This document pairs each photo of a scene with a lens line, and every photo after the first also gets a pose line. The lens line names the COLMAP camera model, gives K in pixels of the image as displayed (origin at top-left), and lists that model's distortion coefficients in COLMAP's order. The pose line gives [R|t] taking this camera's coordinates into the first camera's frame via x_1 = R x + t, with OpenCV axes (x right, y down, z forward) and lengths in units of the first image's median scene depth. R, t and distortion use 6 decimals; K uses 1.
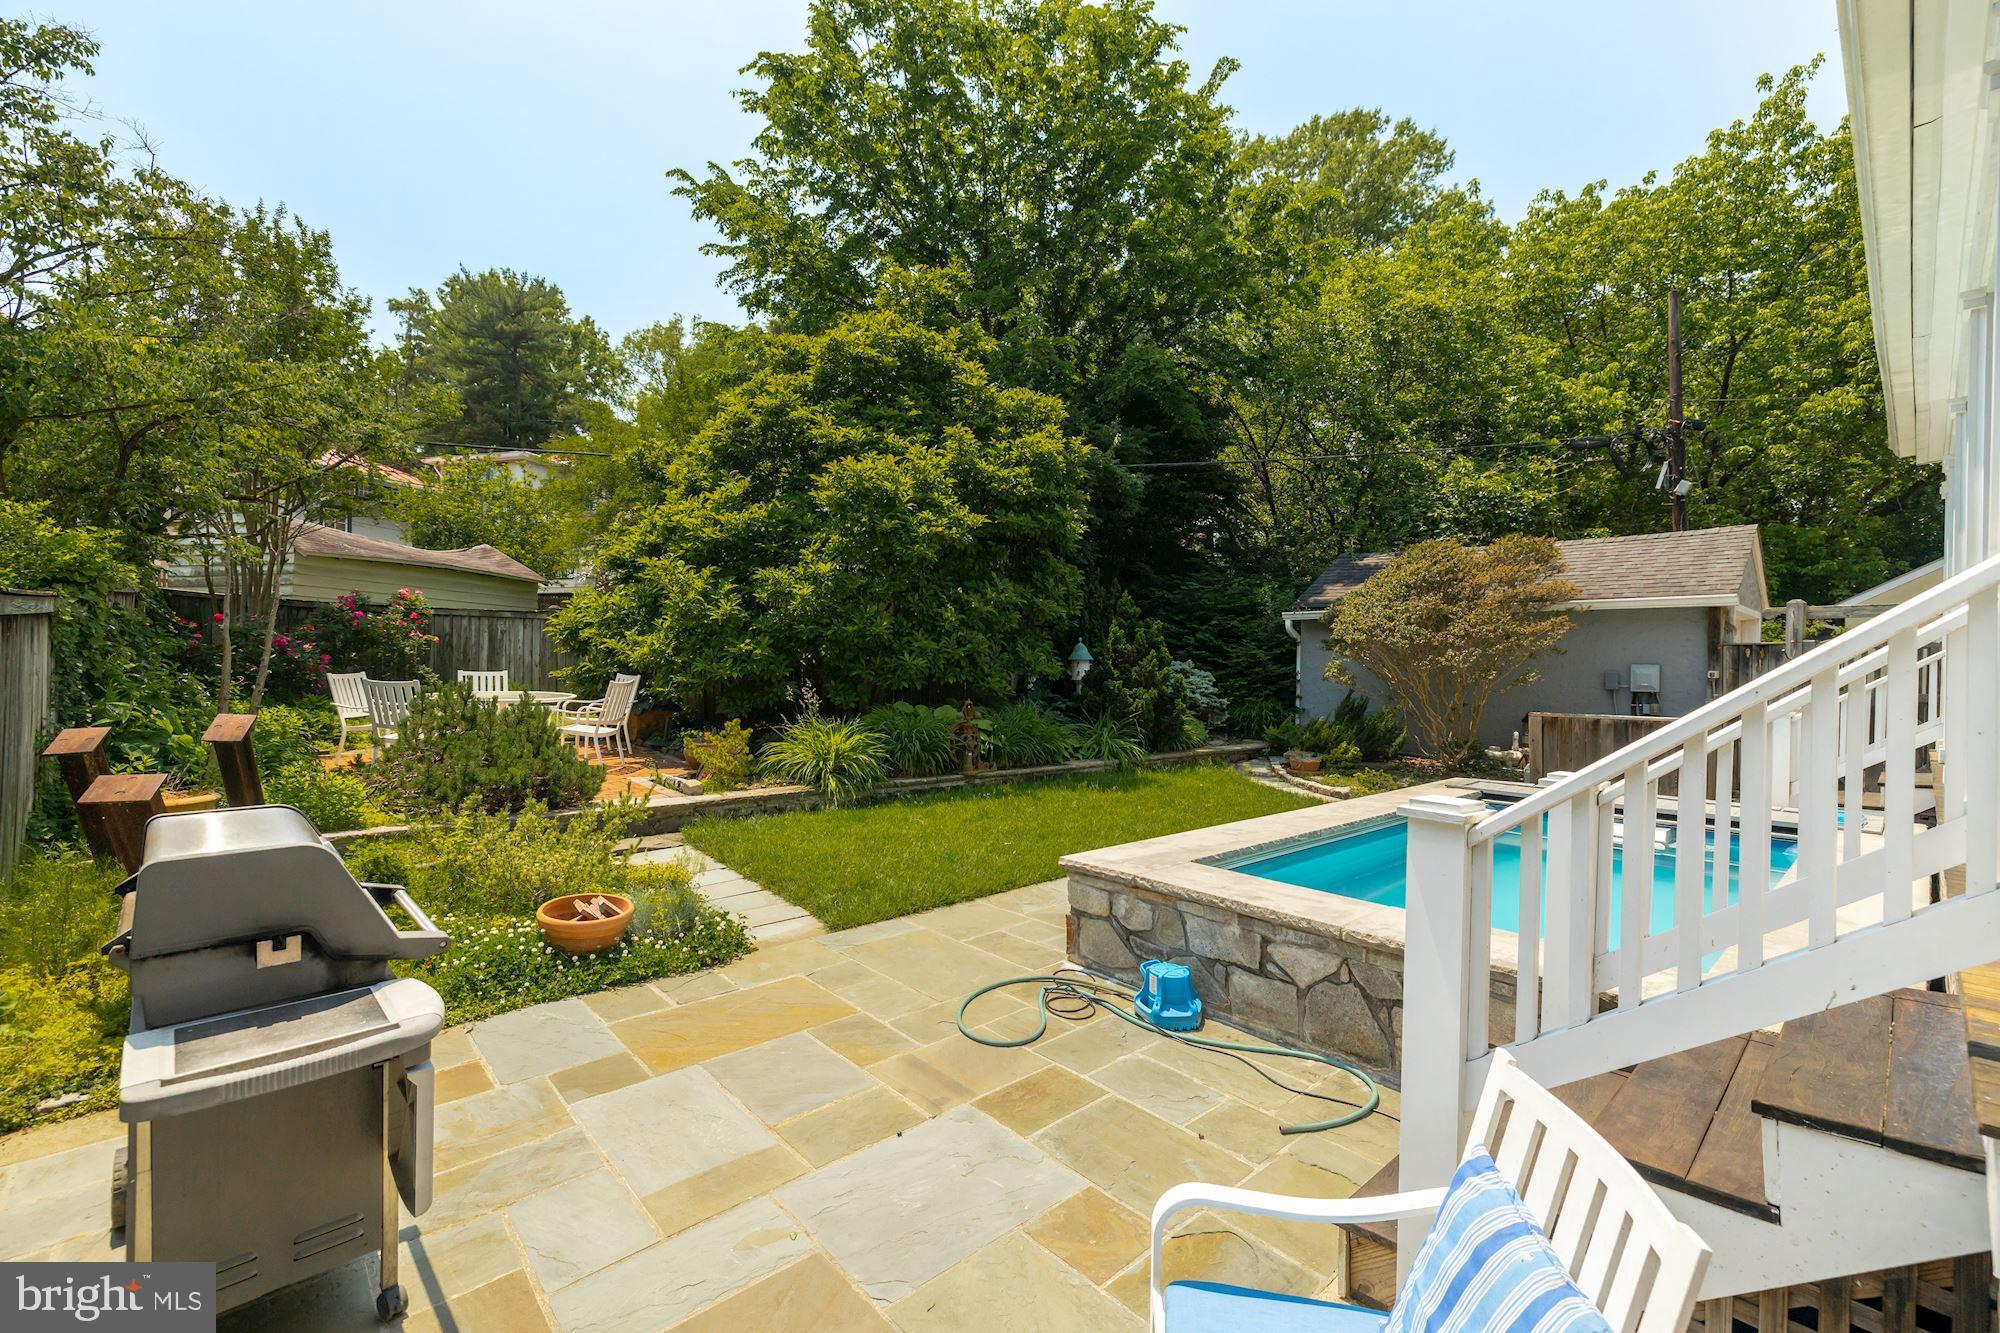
lens RADIAL K [[828.3, 0, 999.0], [0, 828.3, 664.5], [0, 0, 1]] dist [-0.000569, -0.000720]
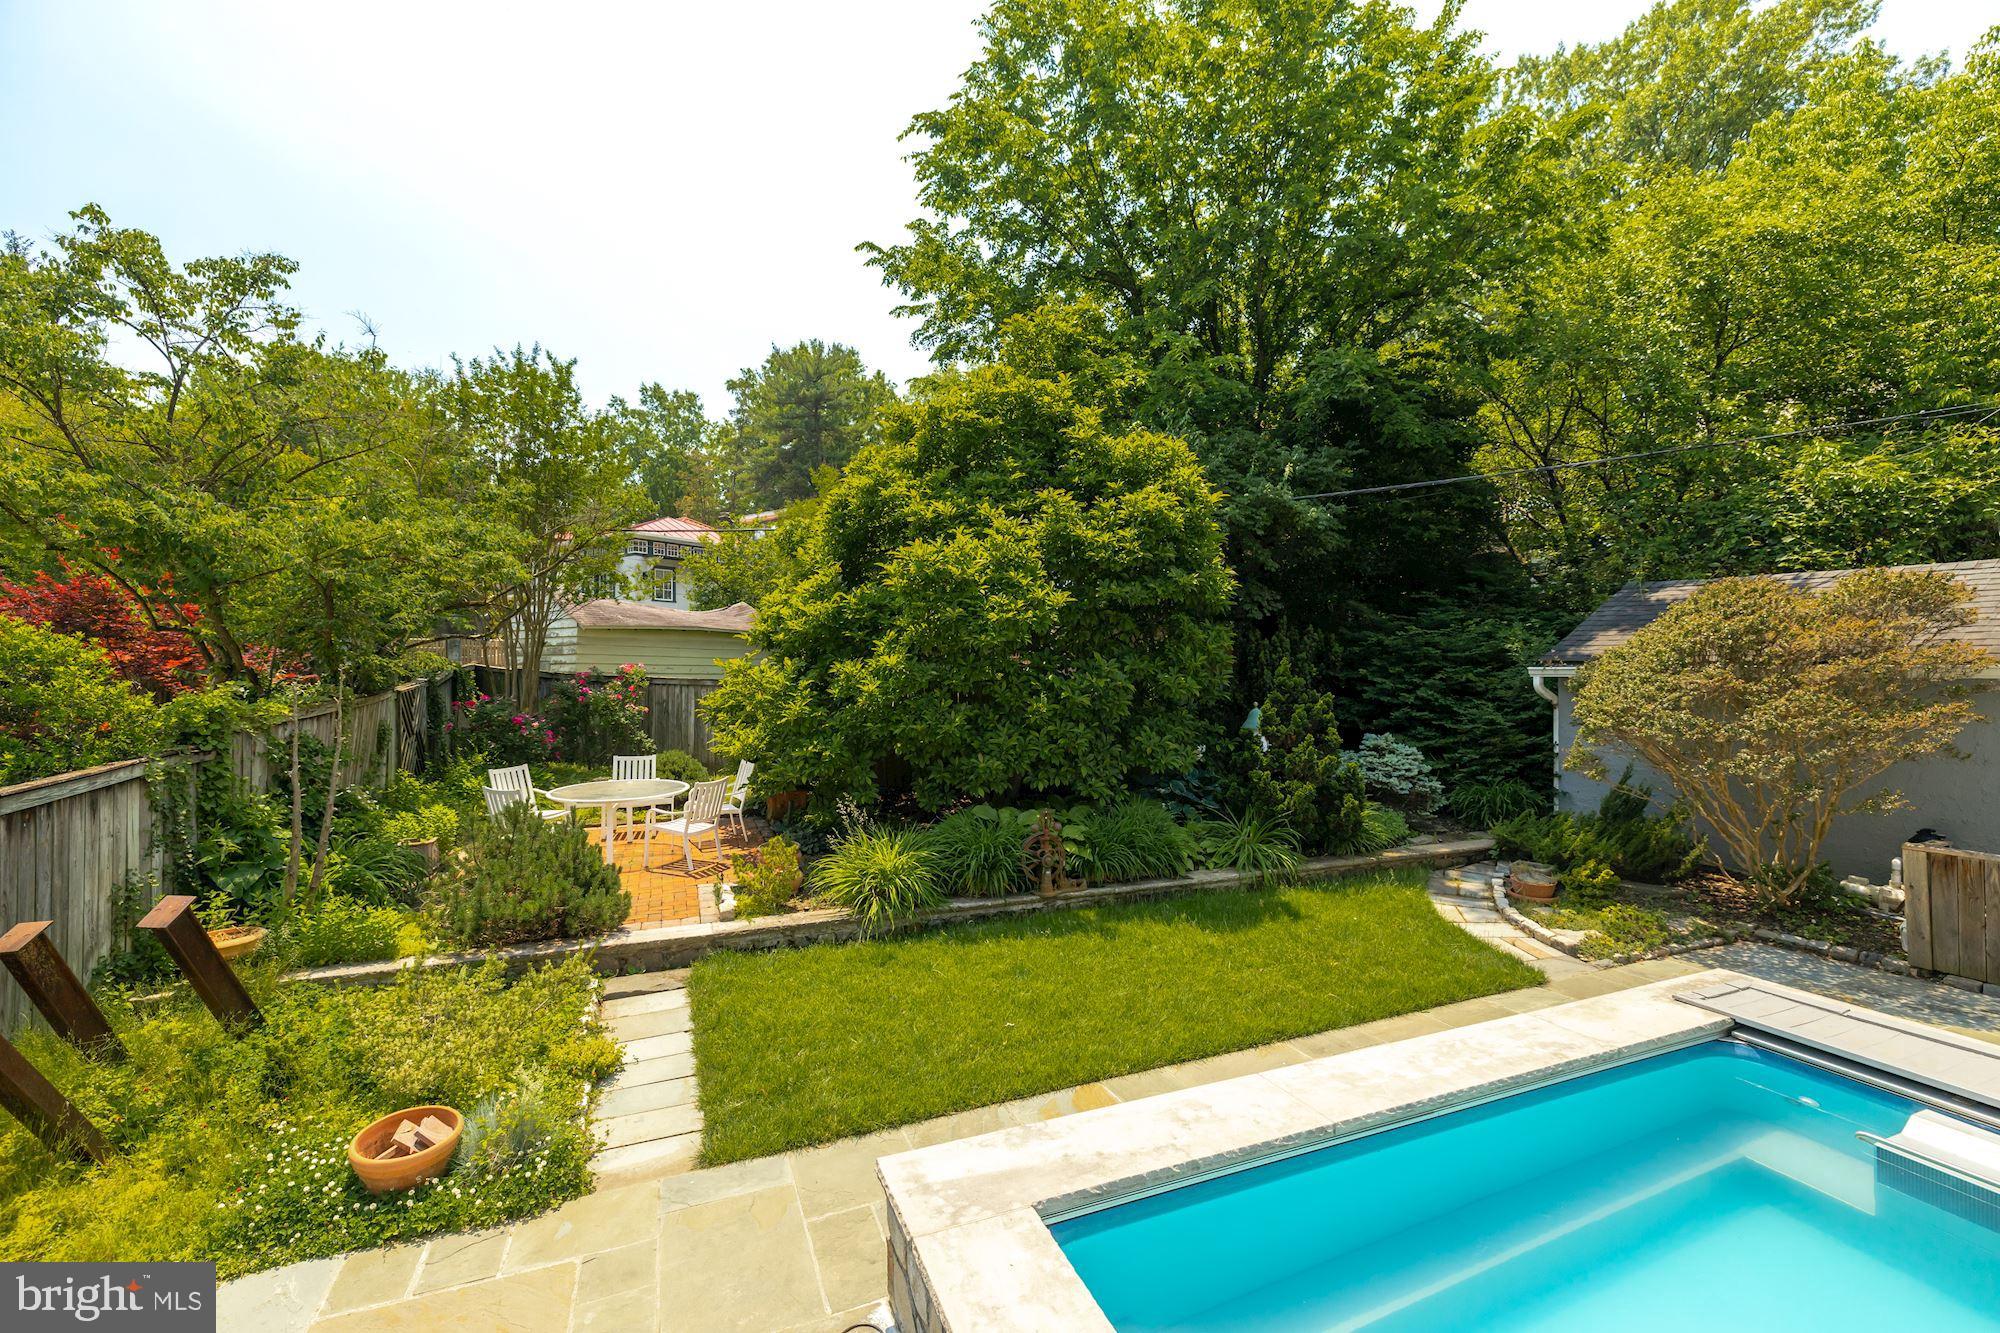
lens RADIAL K [[828.3, 0, 999.7], [0, 828.3, 667.7], [0, 0, 1]] dist [-0.000569, -0.000720]
pose [[0.941736, -0.020849, -0.335705, 0.168380], [0.018047, 0.999771, -0.011464, -0.076652], [0.335867, 0.004738, 0.941897, 0.127897]]
